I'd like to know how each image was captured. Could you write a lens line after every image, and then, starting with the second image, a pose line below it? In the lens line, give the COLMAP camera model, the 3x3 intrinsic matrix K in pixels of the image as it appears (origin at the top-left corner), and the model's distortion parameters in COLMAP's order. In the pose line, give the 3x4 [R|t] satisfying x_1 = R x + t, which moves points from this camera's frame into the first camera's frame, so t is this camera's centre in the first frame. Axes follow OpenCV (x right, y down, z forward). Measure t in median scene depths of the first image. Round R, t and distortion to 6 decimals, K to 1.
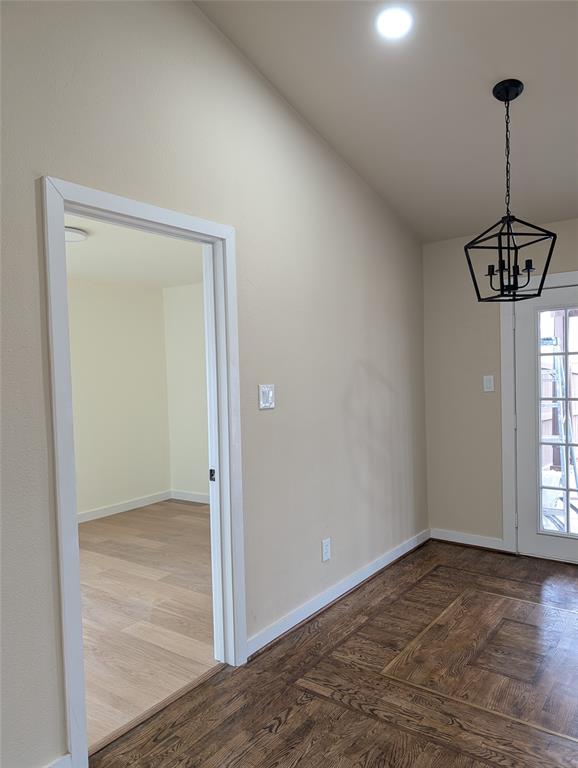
lens RADIAL K [[551.2, 0, 292.3], [0, 551.2, 386.5], [0, 0, 1]] dist [0.015500, -0.010357]
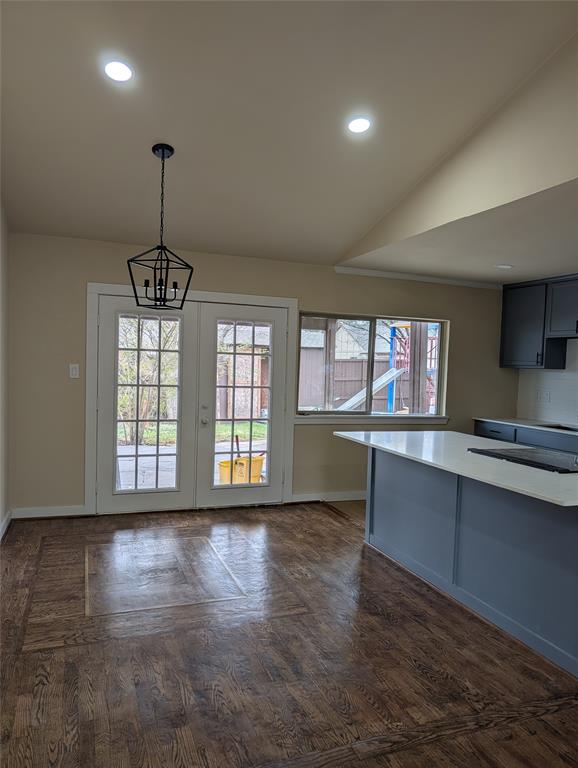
lens RADIAL K [[551.2, 0, 283.3], [0, 551.2, 384.8], [0, 0, 1]] dist [0.015500, -0.010357]
pose [[0.555238, 0.011573, 0.831611, -0.503871], [-0.021949, 0.999759, 0.000742, 0.017575], [-0.831402, -0.018665, 0.555358, 0.013258]]
